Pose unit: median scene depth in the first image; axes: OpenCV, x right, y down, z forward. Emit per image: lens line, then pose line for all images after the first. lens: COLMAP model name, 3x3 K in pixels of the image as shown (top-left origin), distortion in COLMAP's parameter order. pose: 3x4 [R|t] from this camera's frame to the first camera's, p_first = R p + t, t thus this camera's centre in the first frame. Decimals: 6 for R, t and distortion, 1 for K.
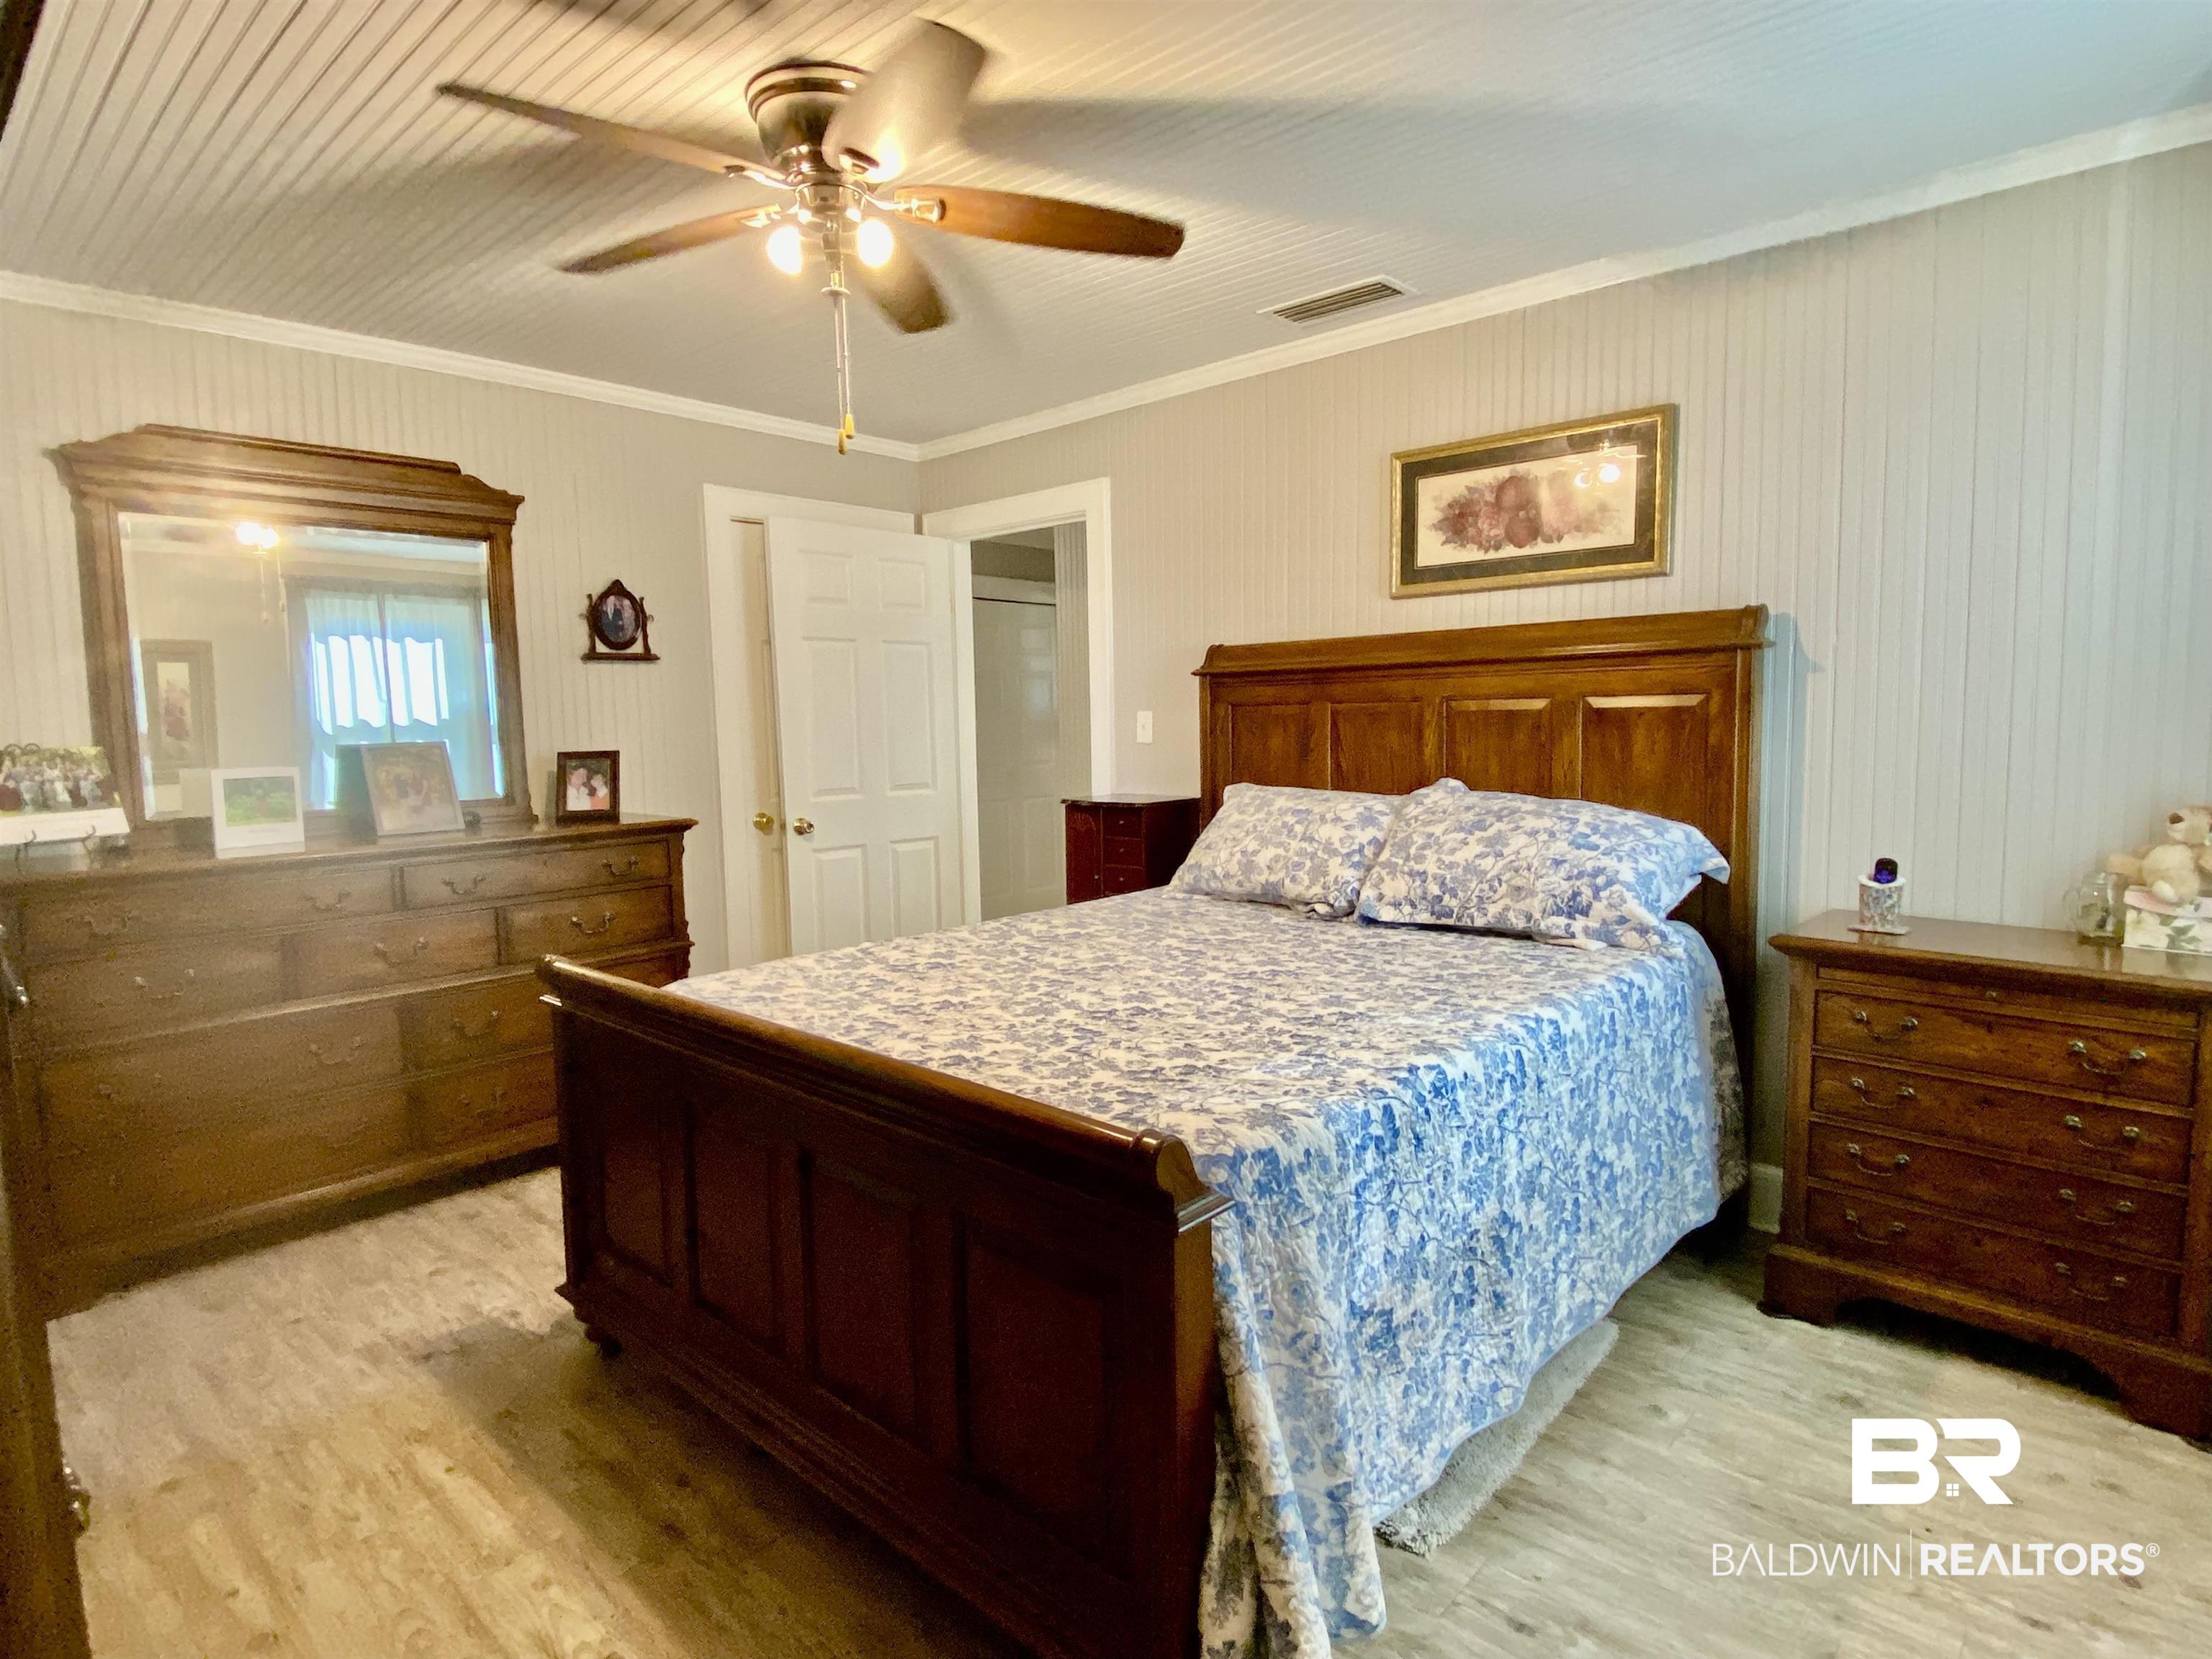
lens RADIAL K [[1184.7, 0, 1107.9], [0, 1184.7, 825.1], [0, 0, 1]] dist [0.057471, -0.059620]
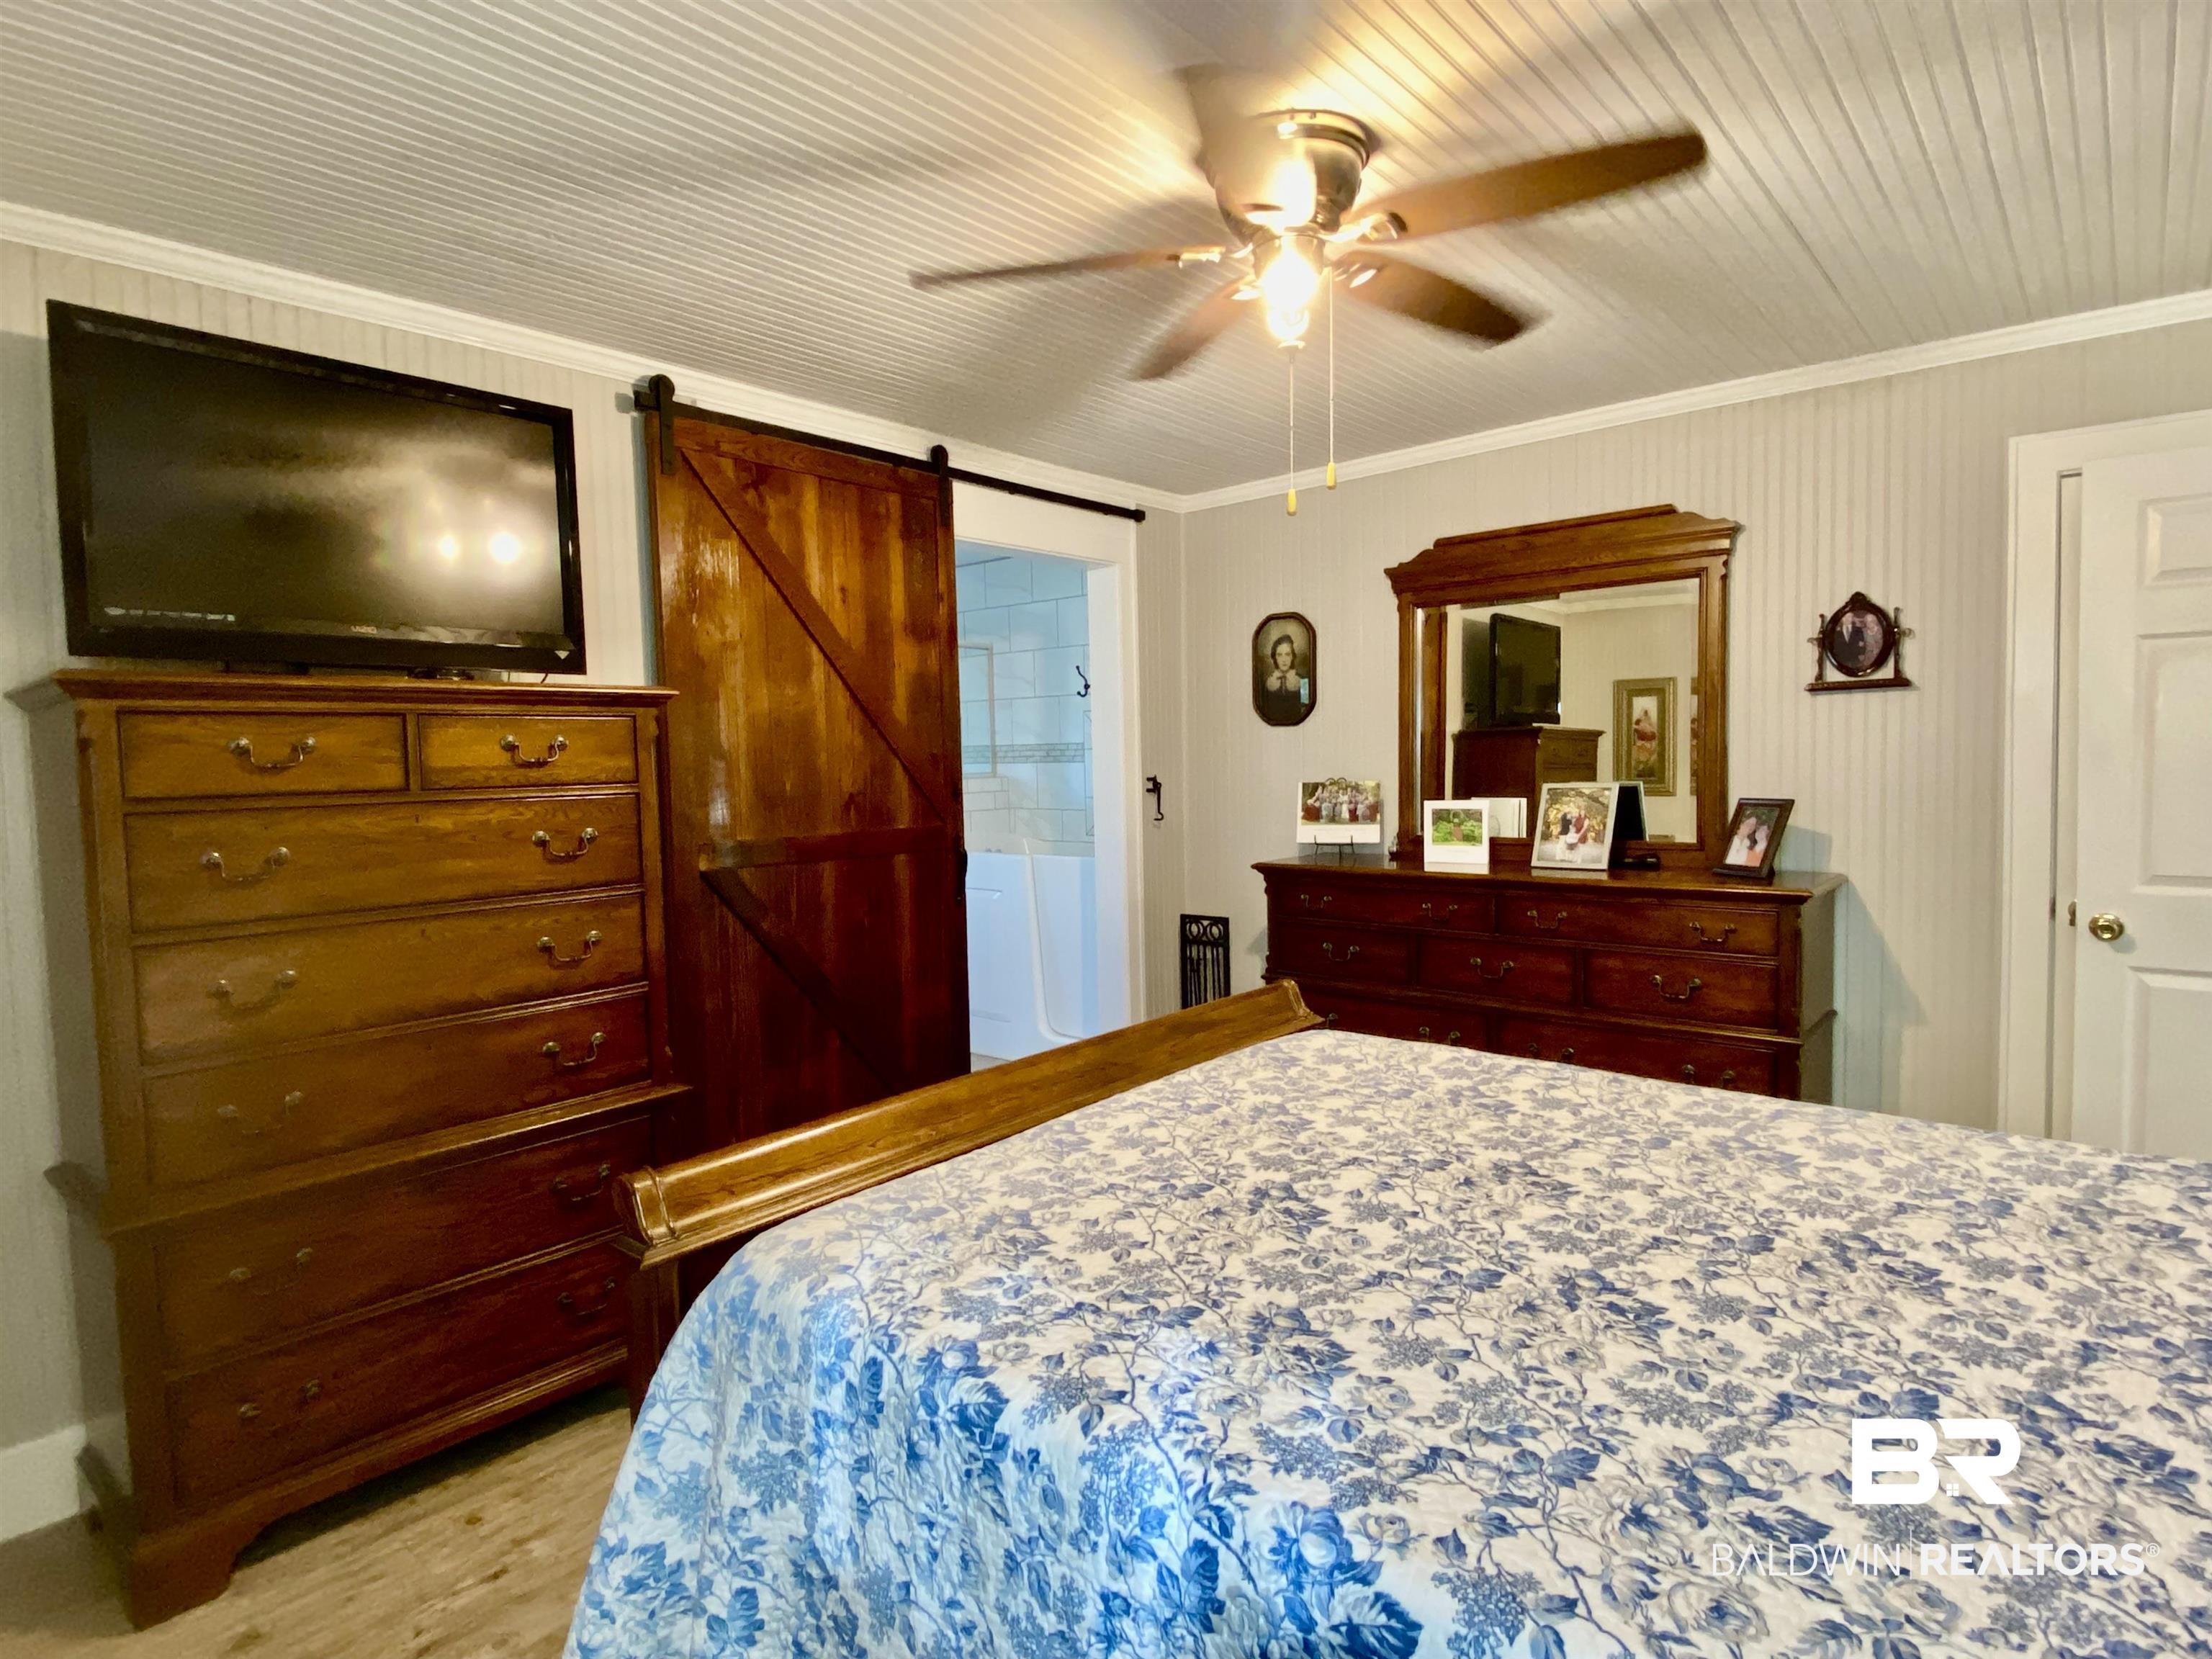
lens RADIAL K [[1184.7, 0, 1107.9], [0, 1184.7, 825.1], [0, 0, 1]] dist [0.057471, -0.059620]
pose [[0.031677, 0.077810, -0.996465, 0.514475], [-0.070444, 0.994660, 0.075430, -0.089711], [0.997013, 0.067806, 0.036989, 0.583323]]
